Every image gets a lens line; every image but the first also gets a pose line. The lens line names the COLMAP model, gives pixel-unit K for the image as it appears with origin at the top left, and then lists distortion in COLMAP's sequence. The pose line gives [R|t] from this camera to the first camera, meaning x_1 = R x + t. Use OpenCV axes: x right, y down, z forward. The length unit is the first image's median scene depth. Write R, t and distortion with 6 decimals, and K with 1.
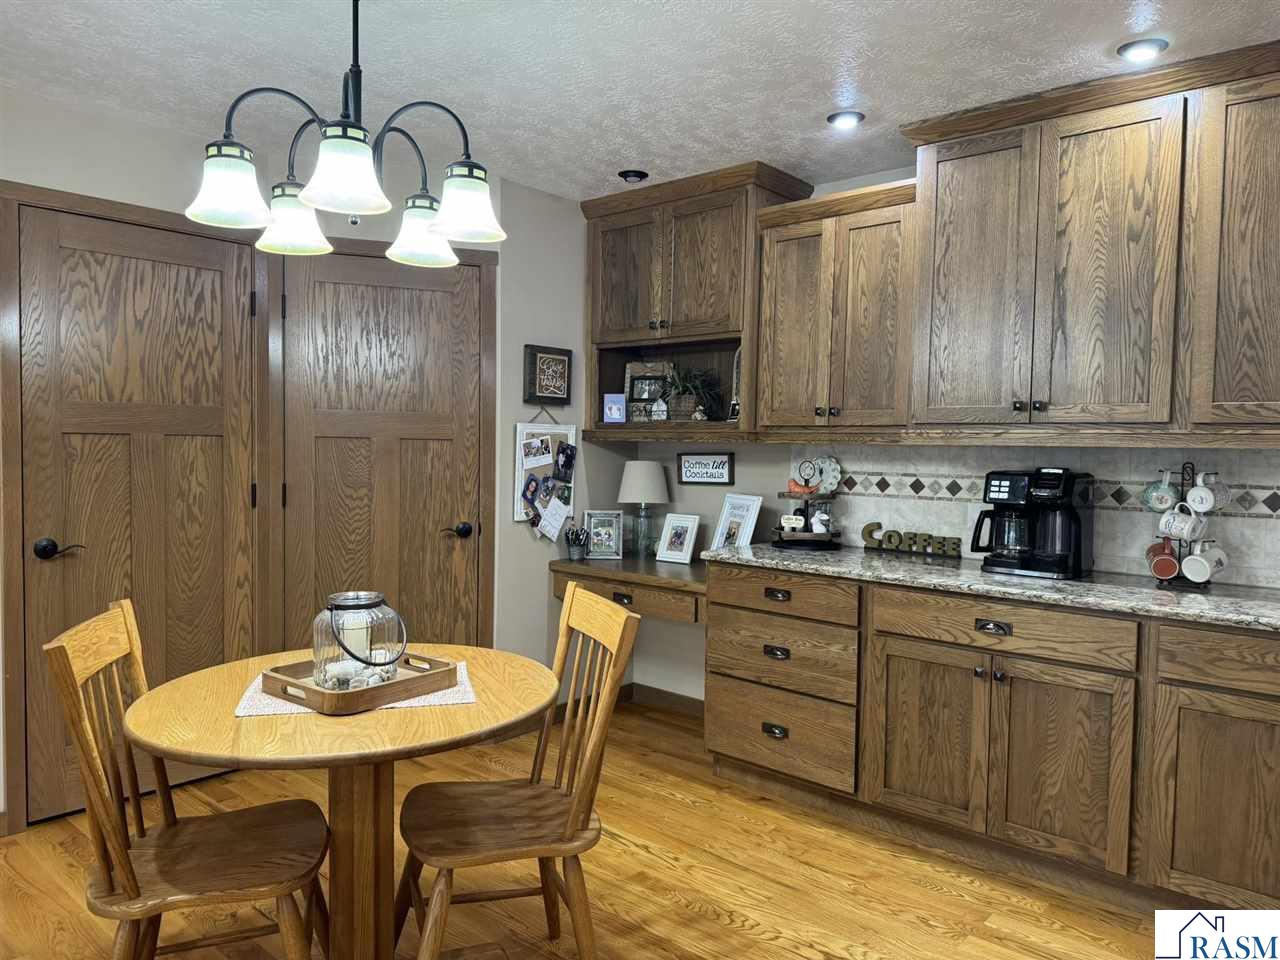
lens RADIAL K [[891.1, 0, 644.2], [0, 891.1, 484.0], [0, 0, 1]] dist [0.053915, -0.081228]
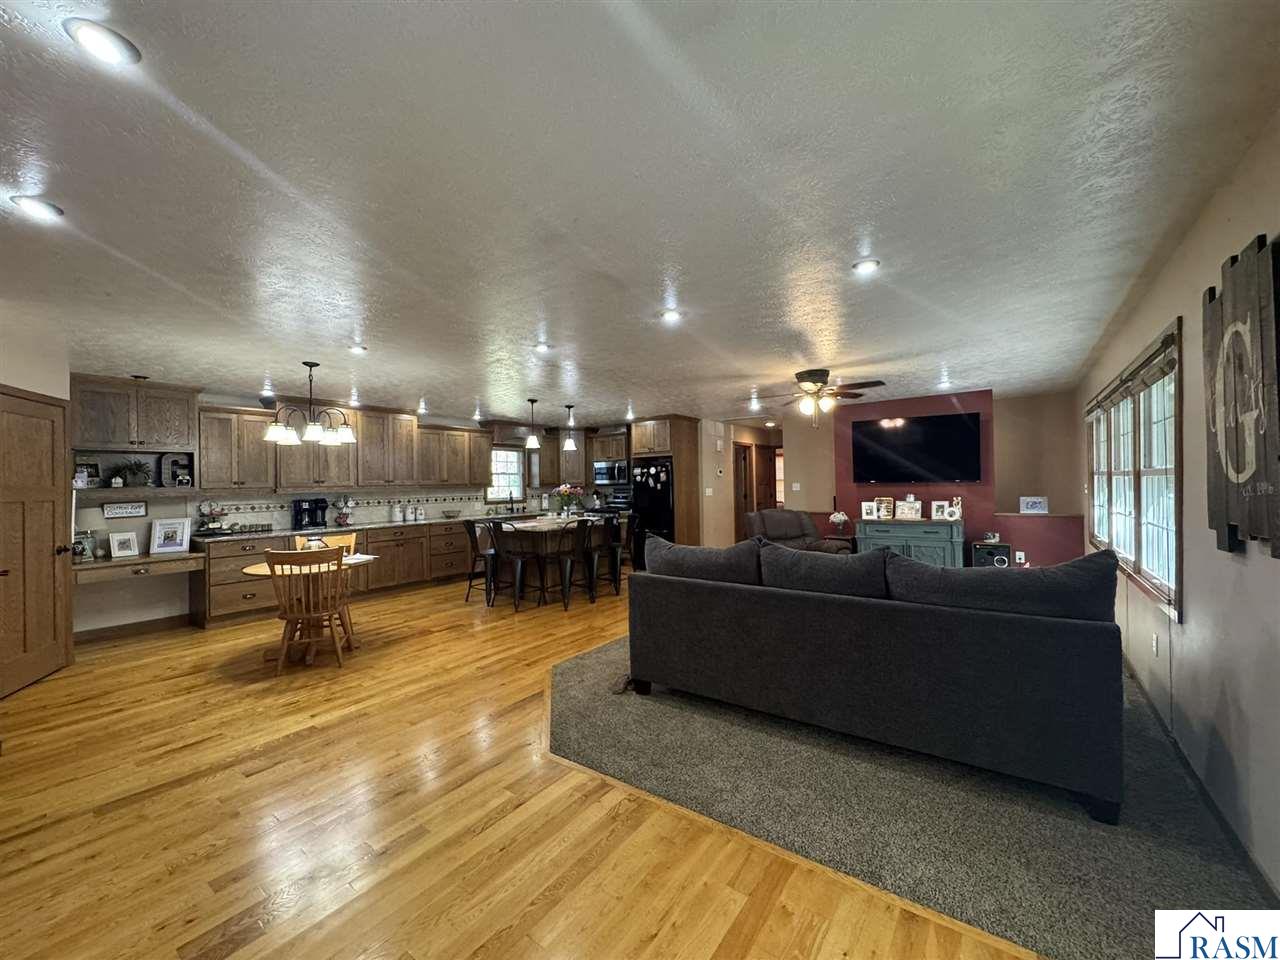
lens RADIAL K [[509.2, 0, 640.0], [0, 509.2, 480.0], [0, 0, 1]] dist [-0.001738, -0.000728]
pose [[-0.087711, -0.010038, 0.996095, -1.418299], [0.062270, 0.997938, 0.015540, -0.035484], [-0.994198, 0.063390, -0.086906, -0.104412]]
